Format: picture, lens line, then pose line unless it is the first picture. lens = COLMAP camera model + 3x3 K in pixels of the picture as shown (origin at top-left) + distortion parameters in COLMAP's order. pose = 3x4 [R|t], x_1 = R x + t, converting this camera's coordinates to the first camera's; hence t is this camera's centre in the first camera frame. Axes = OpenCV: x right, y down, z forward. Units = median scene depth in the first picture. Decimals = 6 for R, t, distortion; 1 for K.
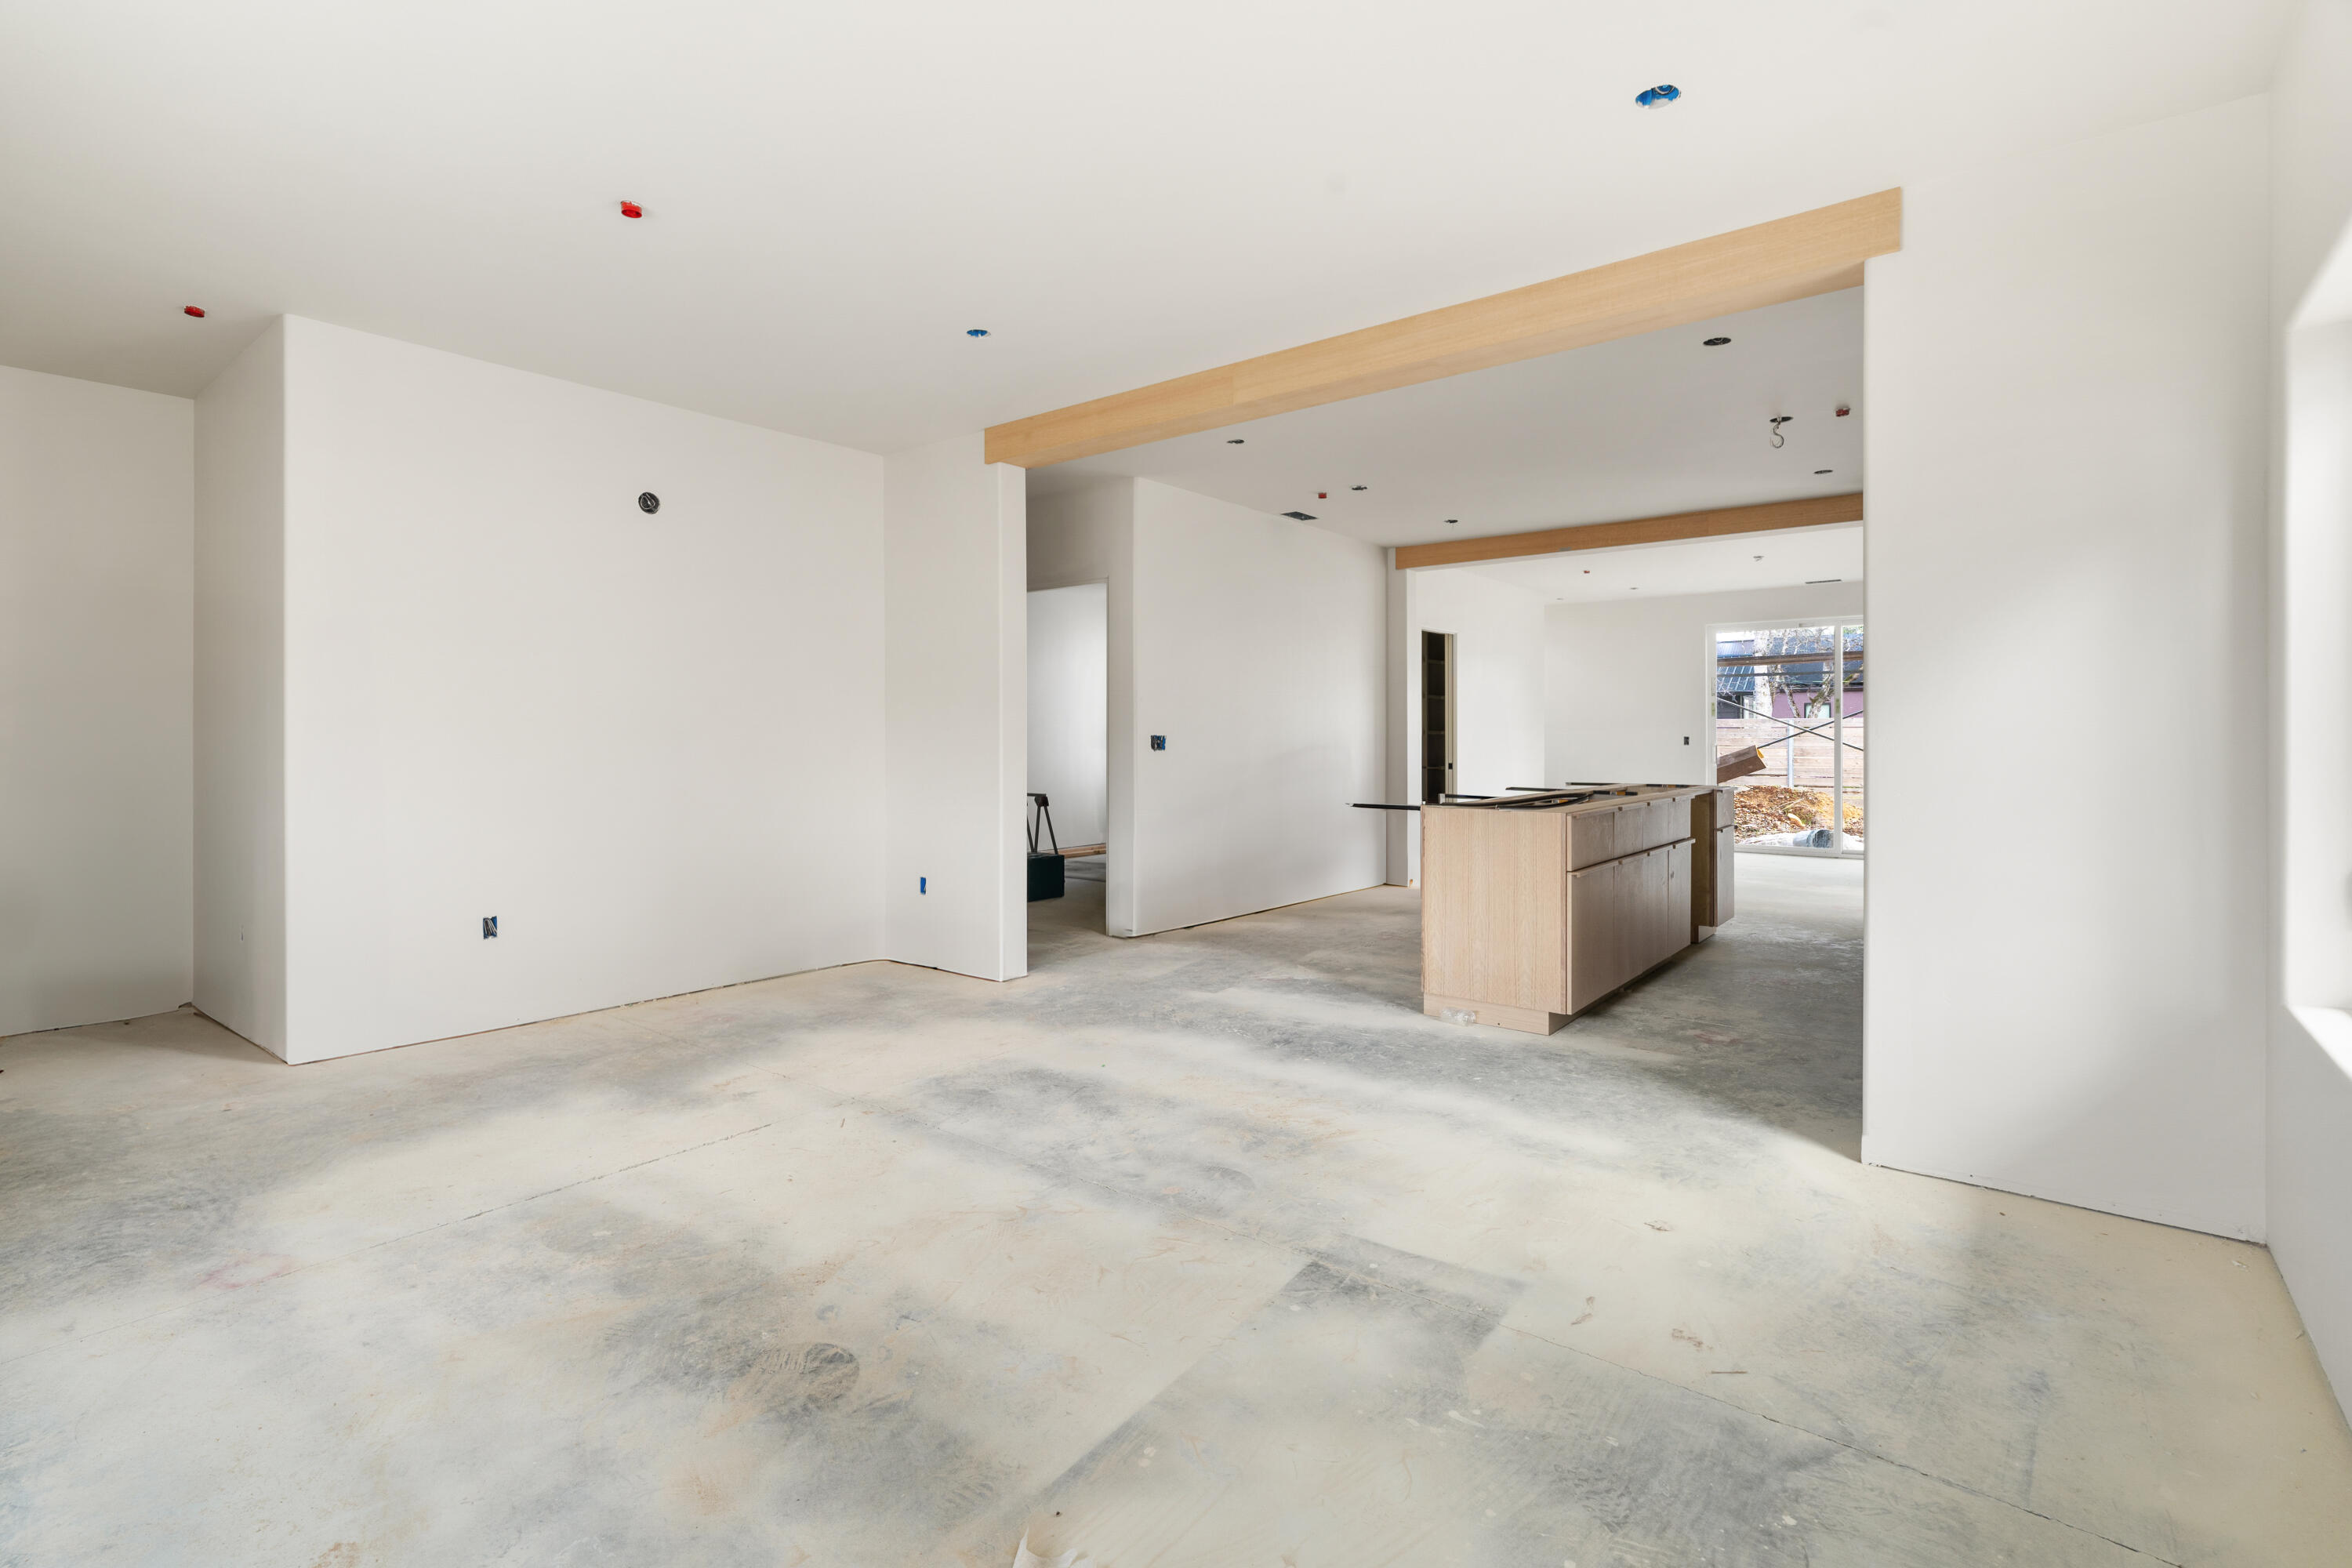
lens RADIAL K [[1074.3, 0, 1169.0], [0, 1074.3, 739.6], [0, 0, 1]] dist [-0.002679, 0.000409]
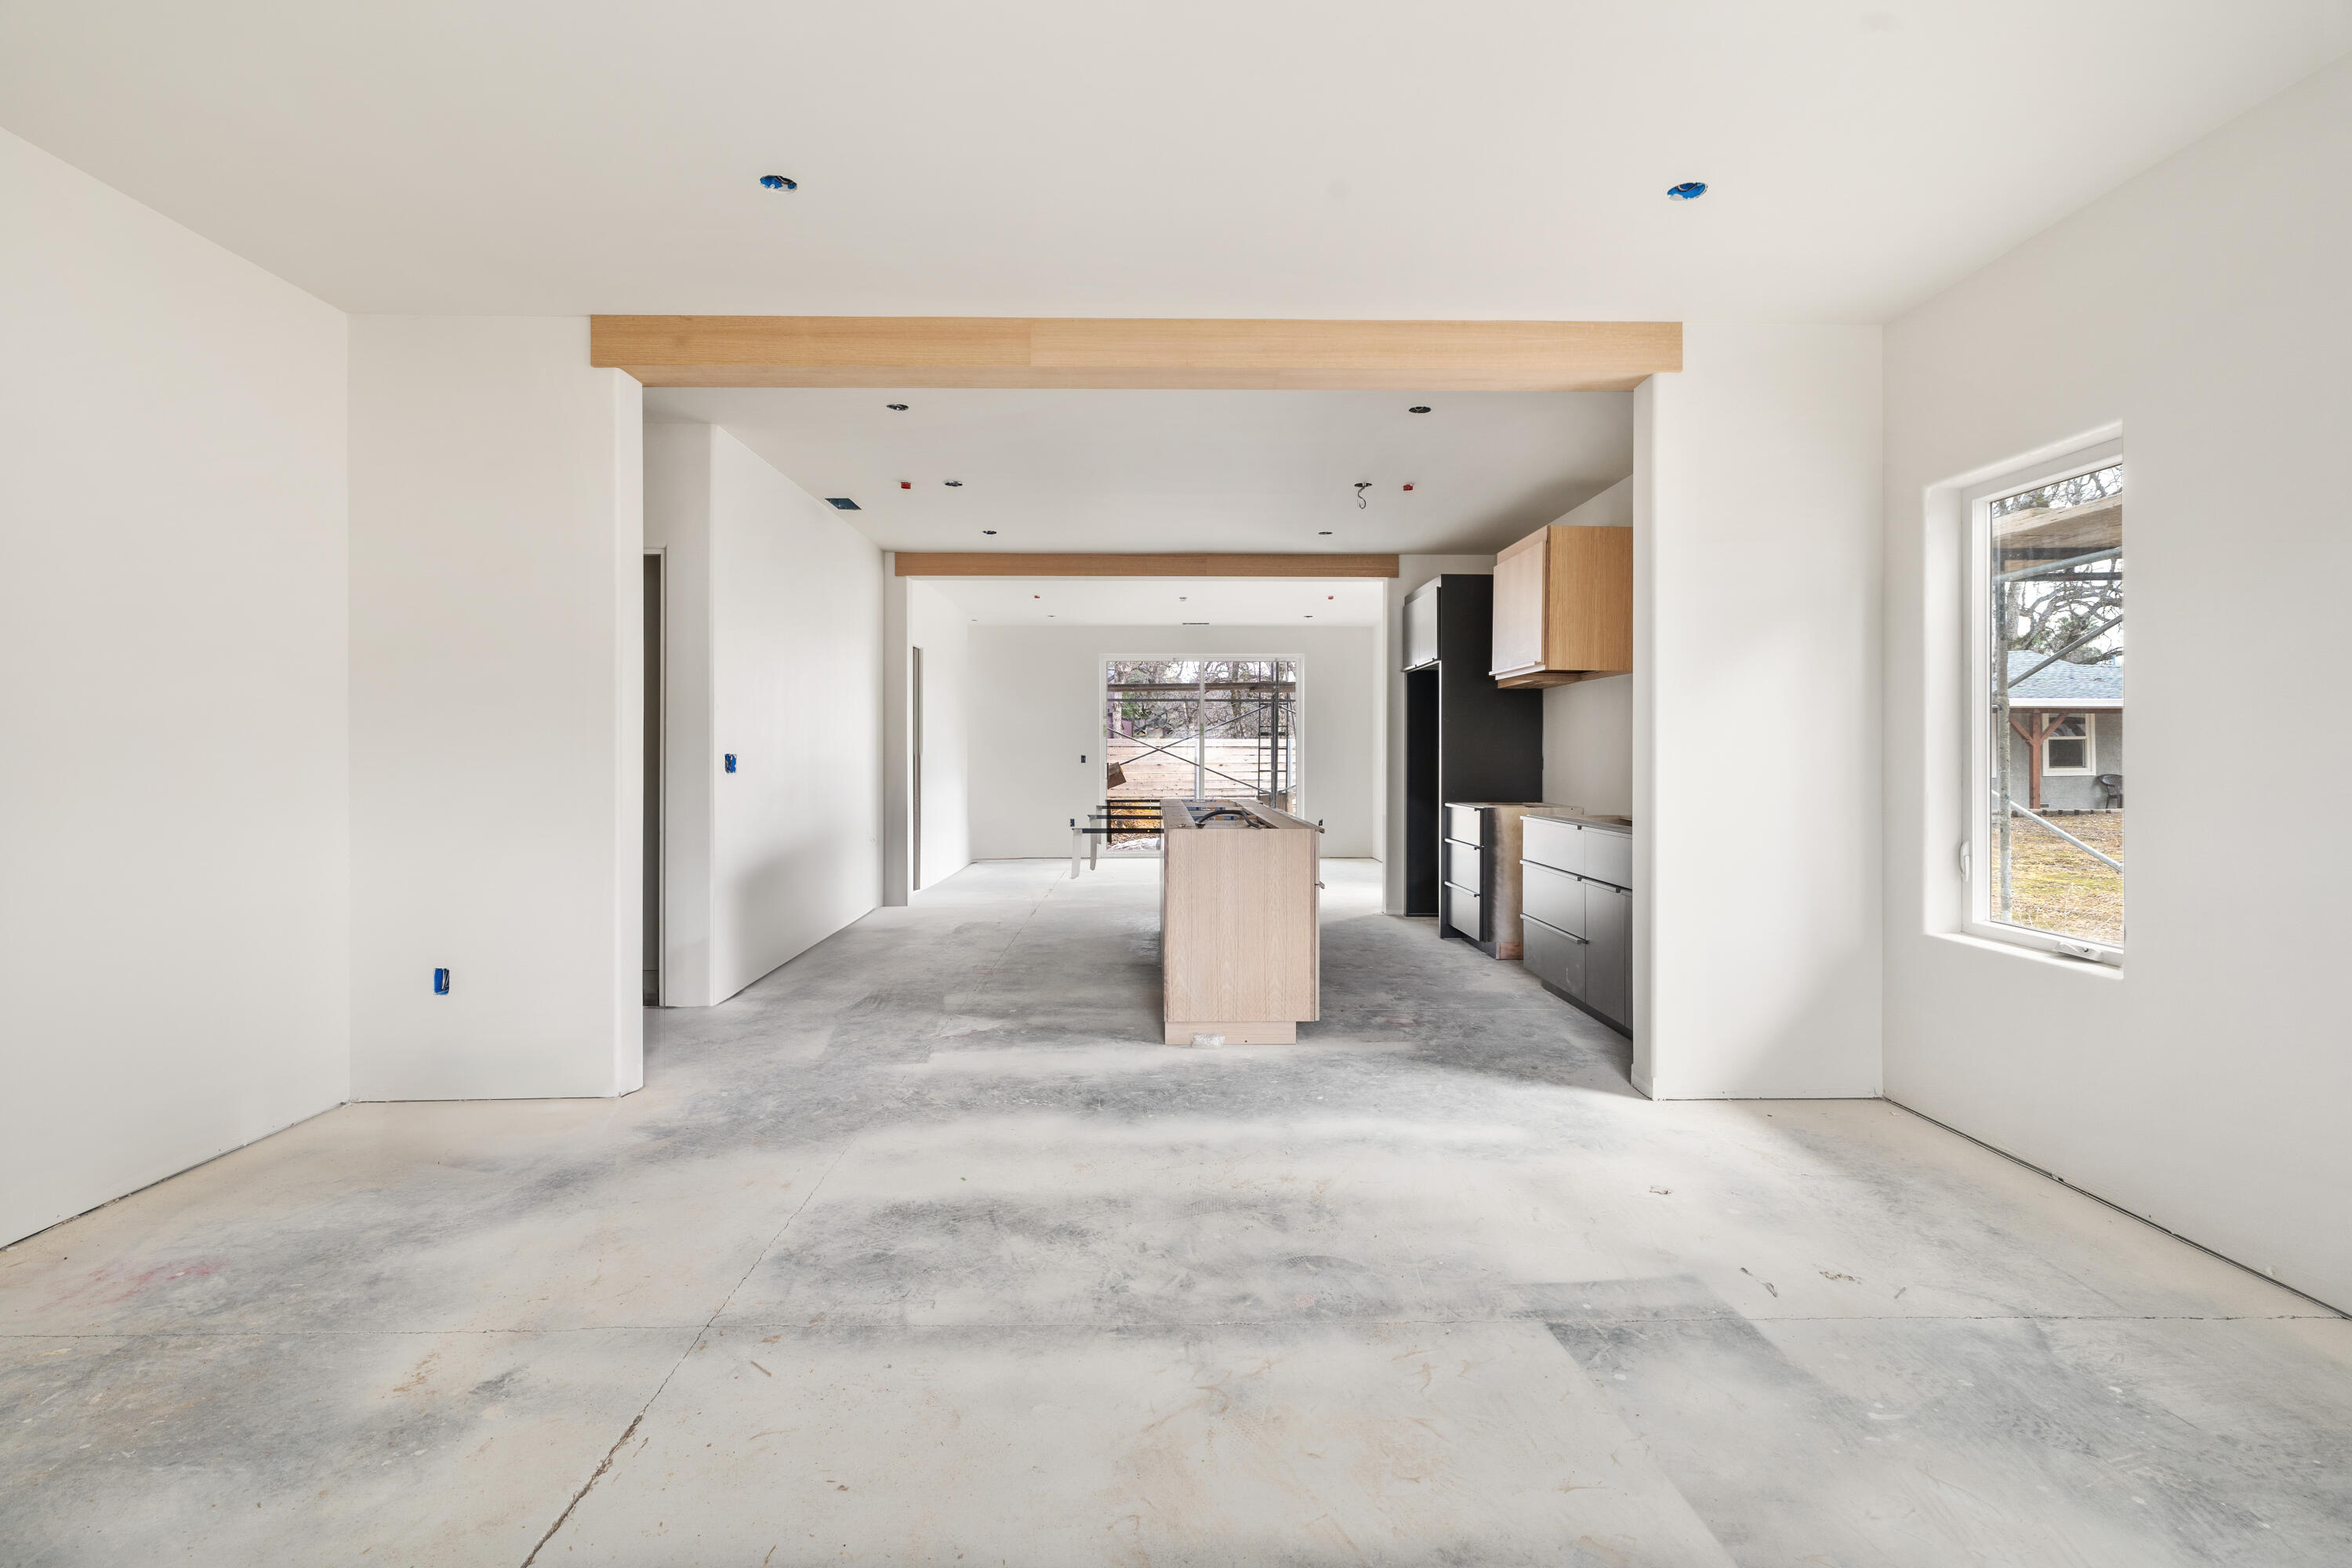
lens RADIAL K [[1068.7, 0, 1172.8], [0, 1068.7, 758.3], [0, 0, 1]] dist [-0.003408, 0.001308]
pose [[0.773923, -0.001616, 0.633277, -0.548990], [0.001230, 0.999999, 0.001049, -0.002757], [-0.633278, -0.000033, 0.773924, 0.385218]]
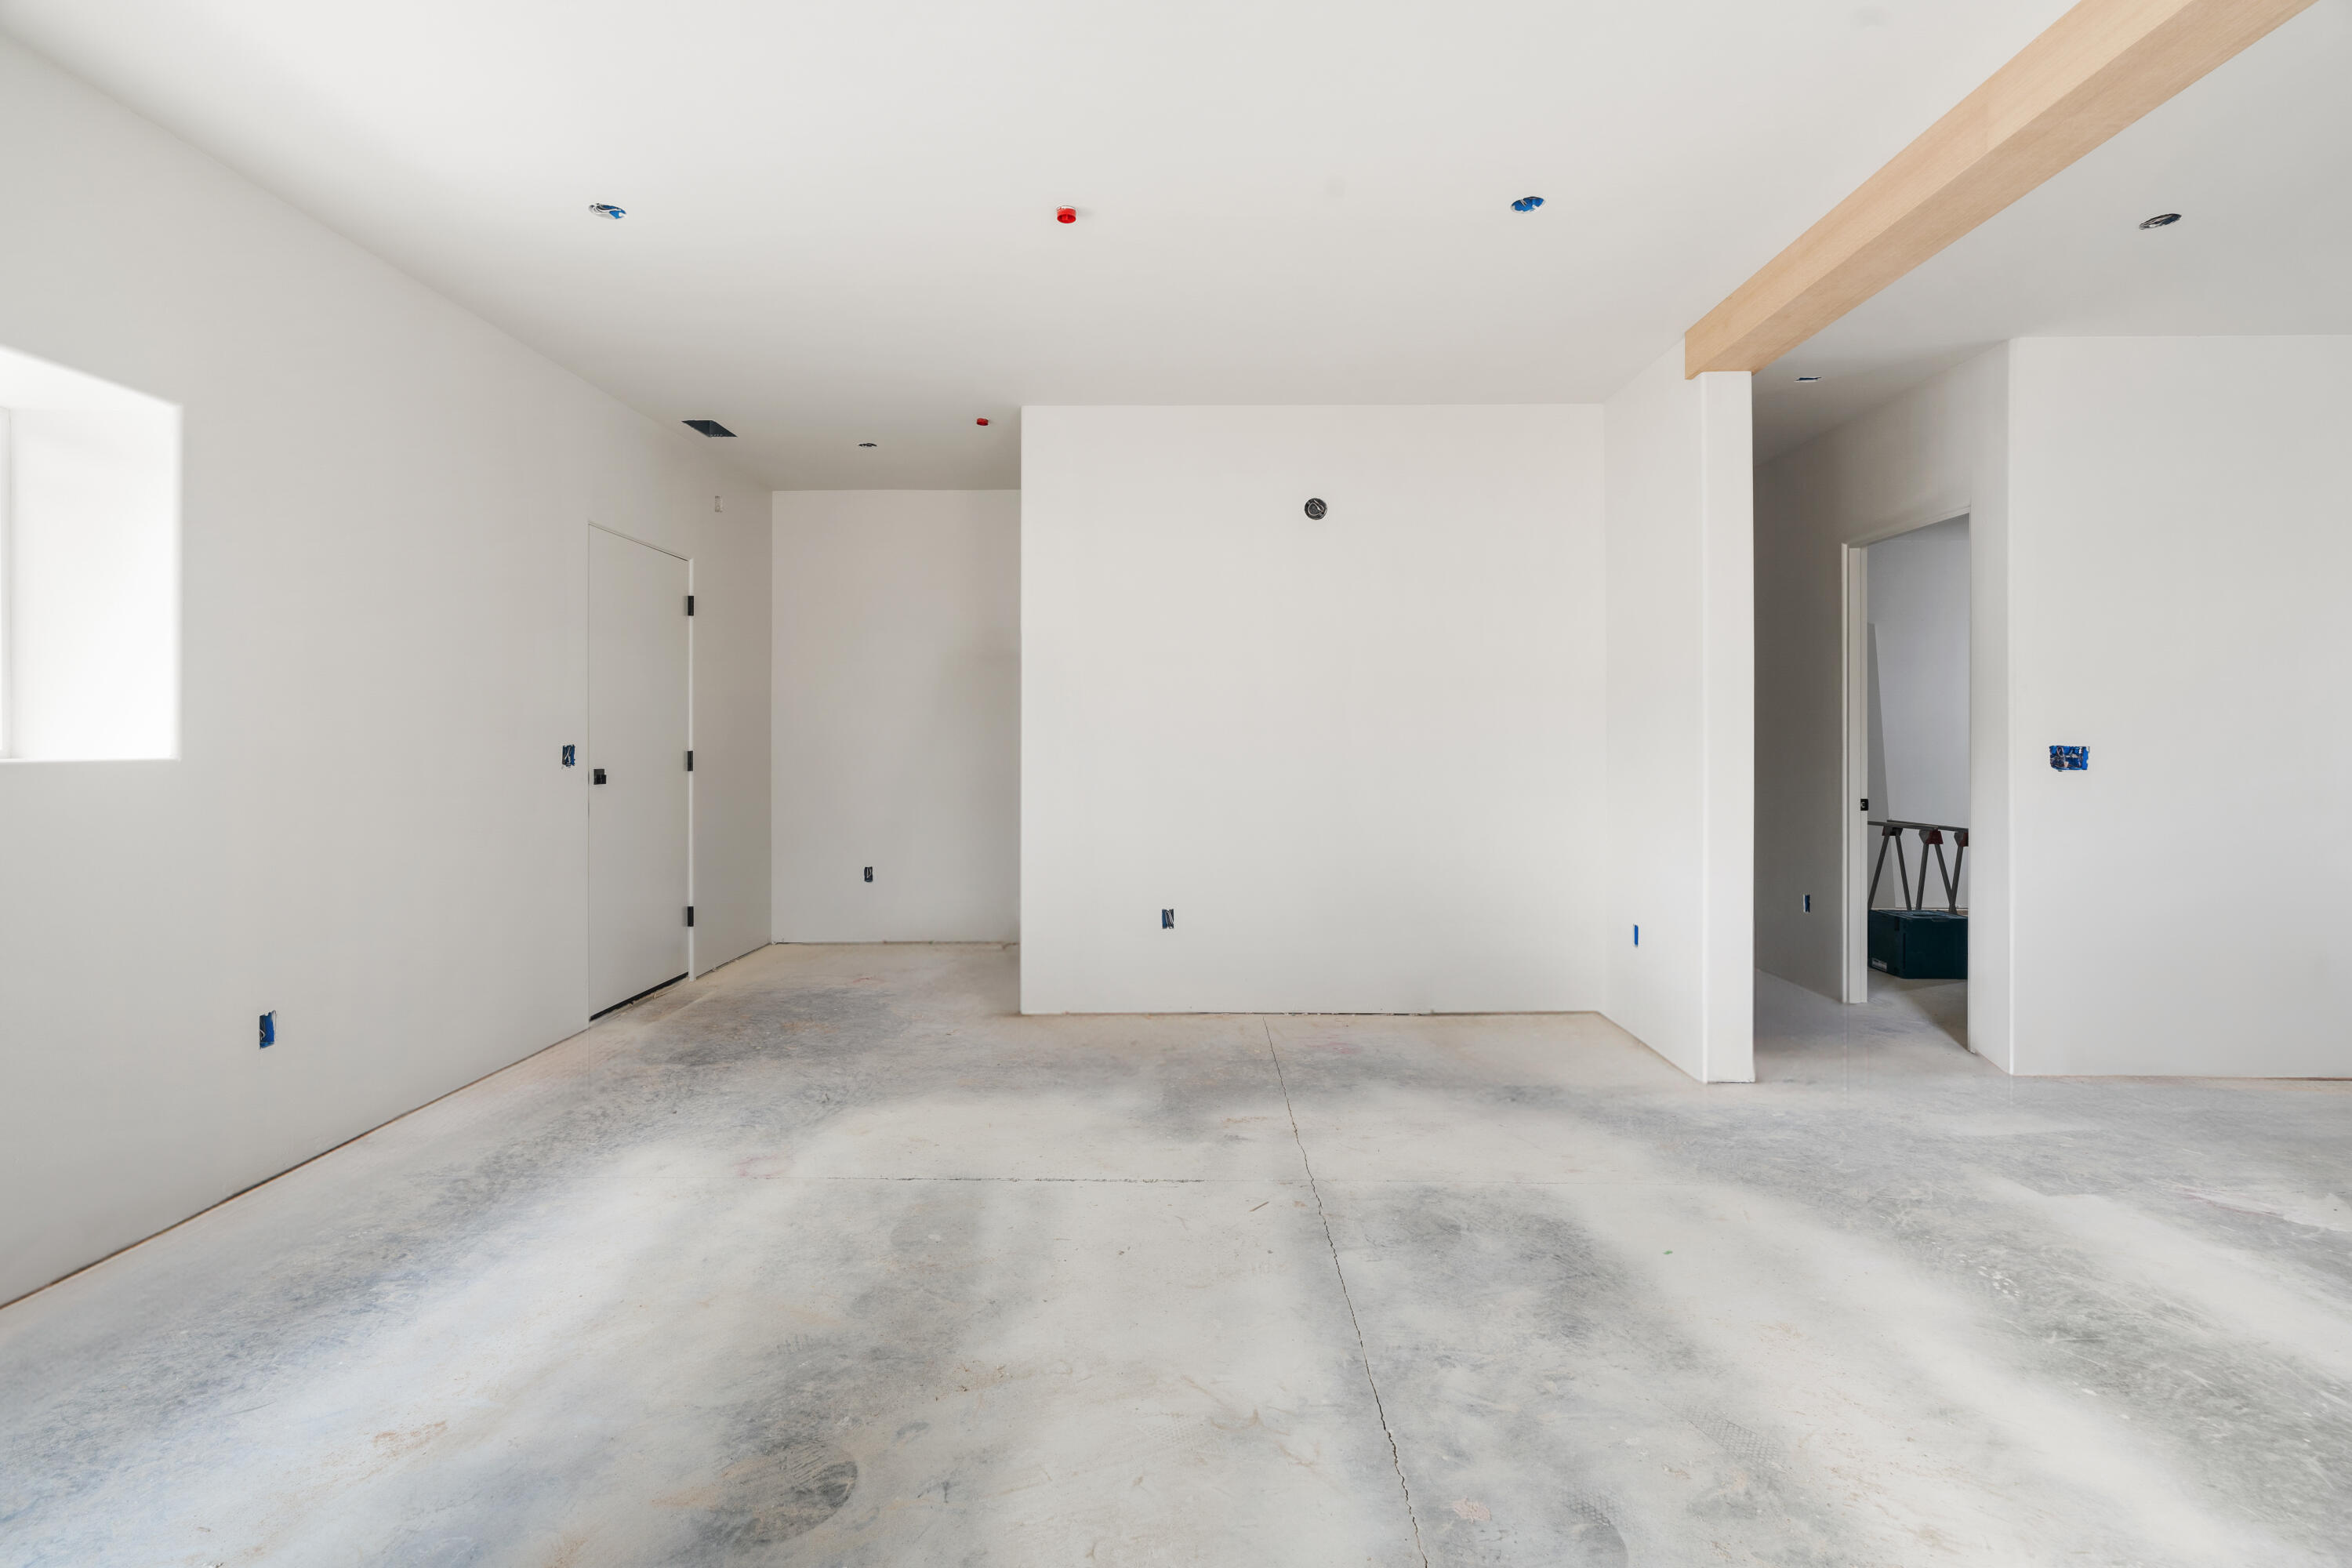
lens RADIAL K [[1068.7, 0, 1172.8], [0, 1068.7, 758.3], [0, 0, 1]] dist [-0.003408, 0.001308]
pose [[0.616081, 0.010694, -0.787611, 0.329924], [-0.004605, 0.999940, 0.009974, -0.001582], [0.787670, -0.002518, 0.616093, 0.462488]]
